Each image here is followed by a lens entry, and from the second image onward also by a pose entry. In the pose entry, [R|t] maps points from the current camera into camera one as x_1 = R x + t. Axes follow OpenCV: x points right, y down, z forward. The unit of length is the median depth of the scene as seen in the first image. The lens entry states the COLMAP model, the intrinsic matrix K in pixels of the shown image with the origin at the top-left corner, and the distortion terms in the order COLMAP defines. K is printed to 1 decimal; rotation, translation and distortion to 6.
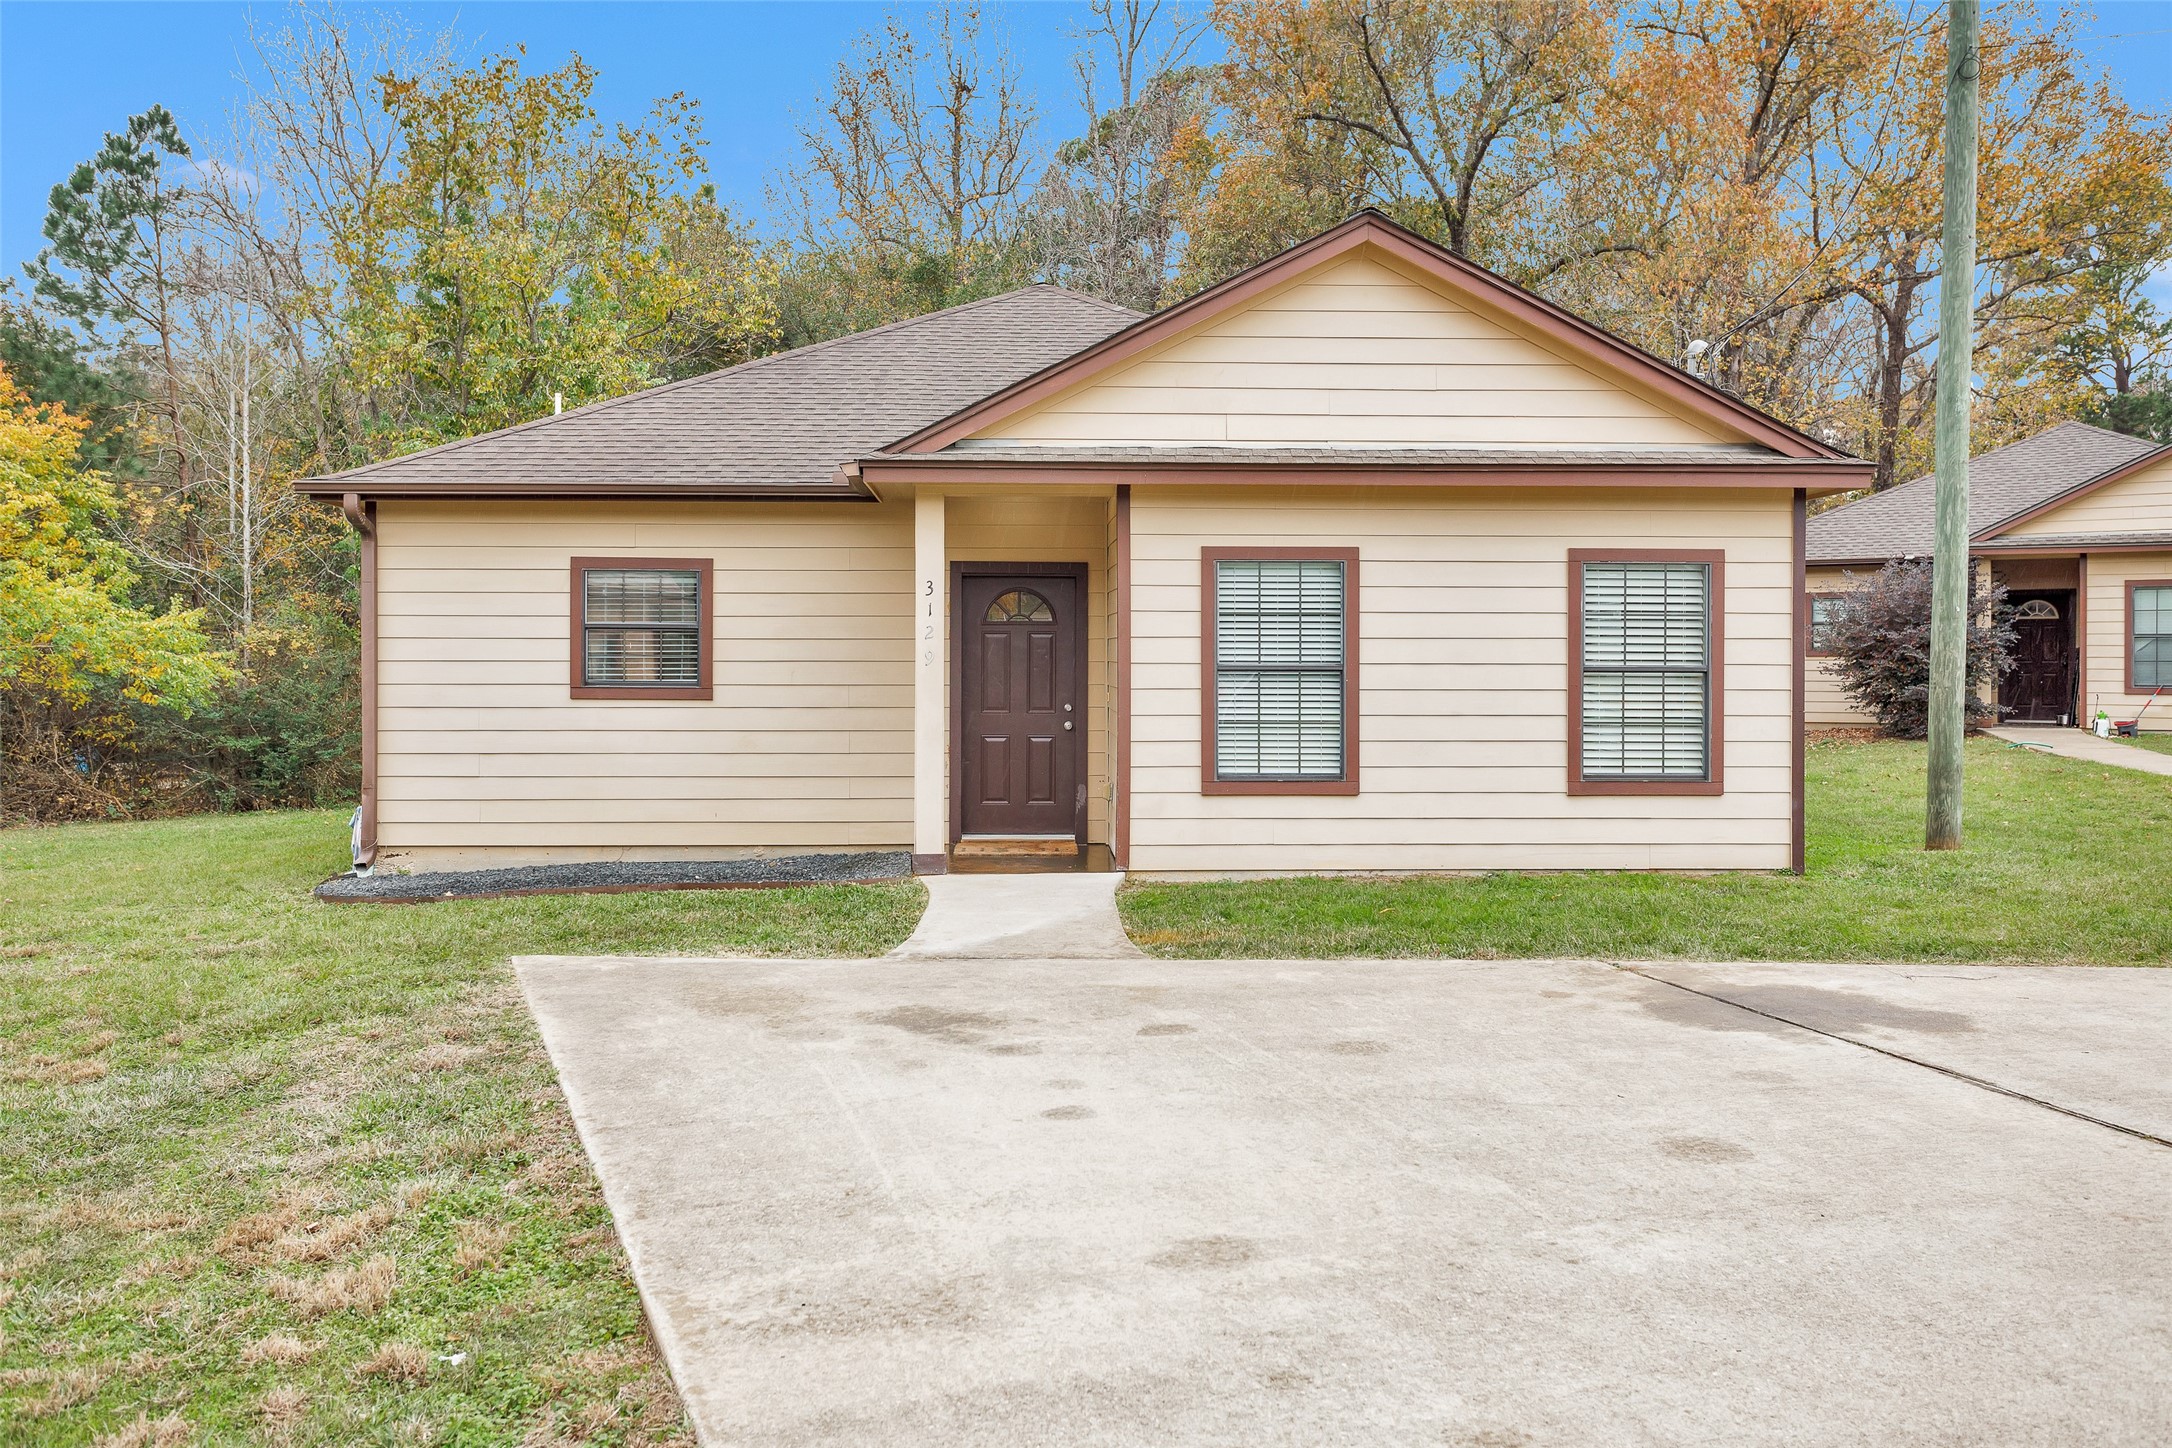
lens RADIAL K [[1815.8, 0, 1086.0], [0, 1815.8, 720.7], [0, 0, 1]] dist [-0.006341, -0.001676]
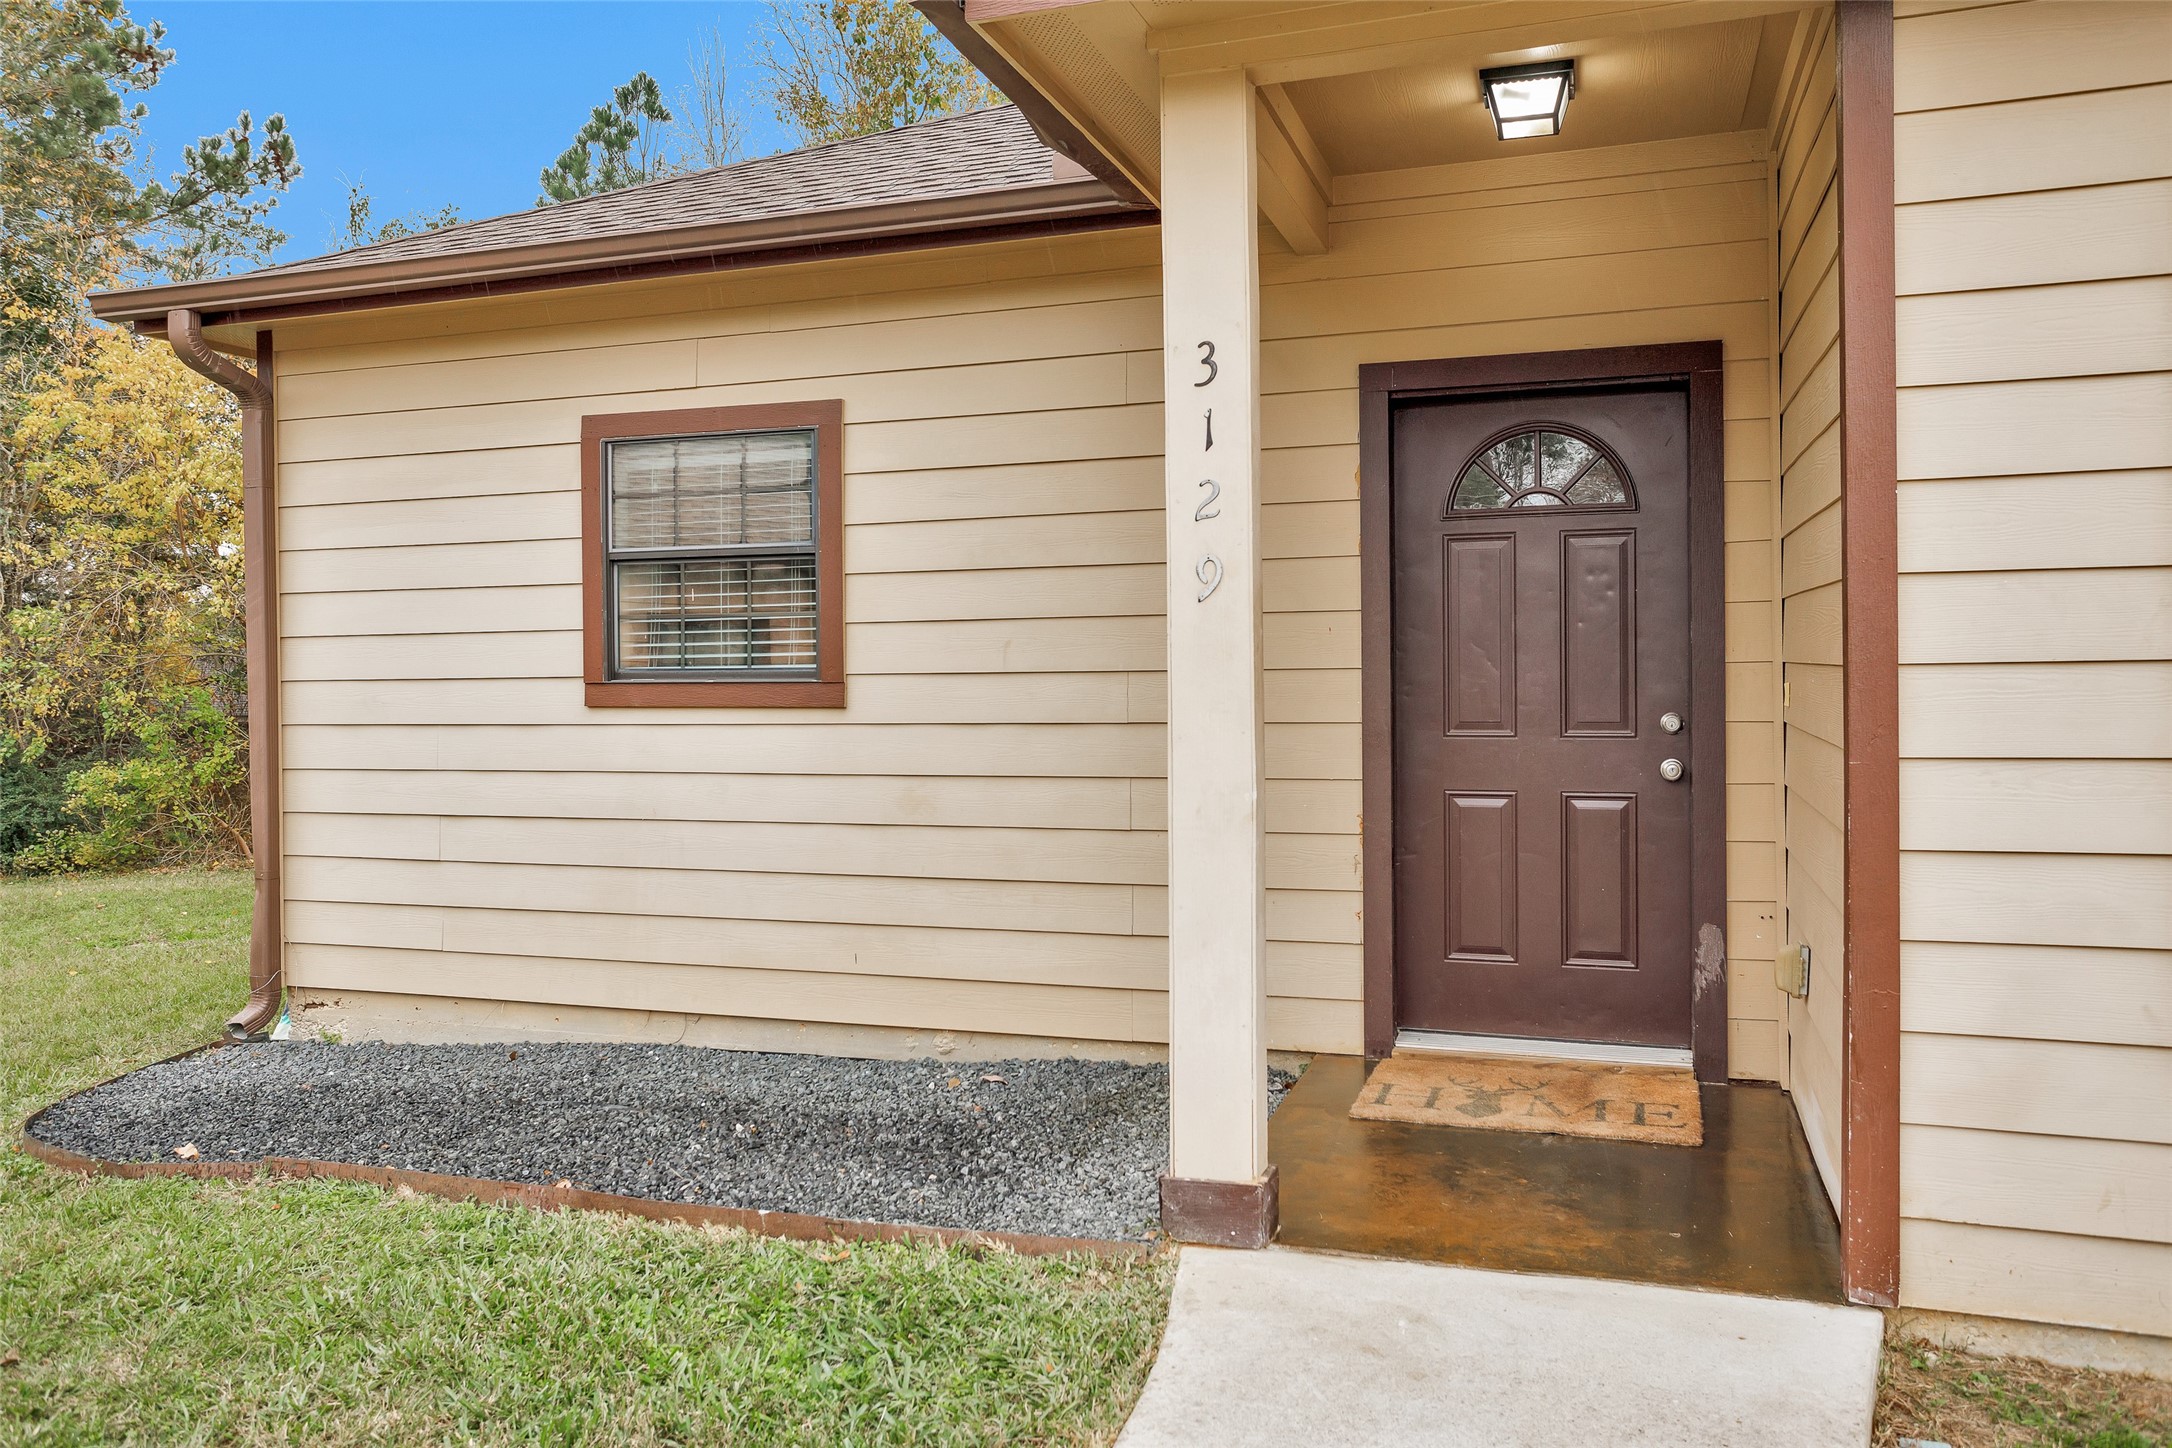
lens RADIAL K [[1654.3, 0, 1069.1], [0, 1654.3, 688.3], [0, 0, 1]] dist [0.024579, 0.004849]
pose [[0.932447, -0.009513, -0.361183, -0.001393], [0.001763, 0.999761, -0.021781, -0.007220], [0.361303, 0.019673, 0.932241, 0.628860]]
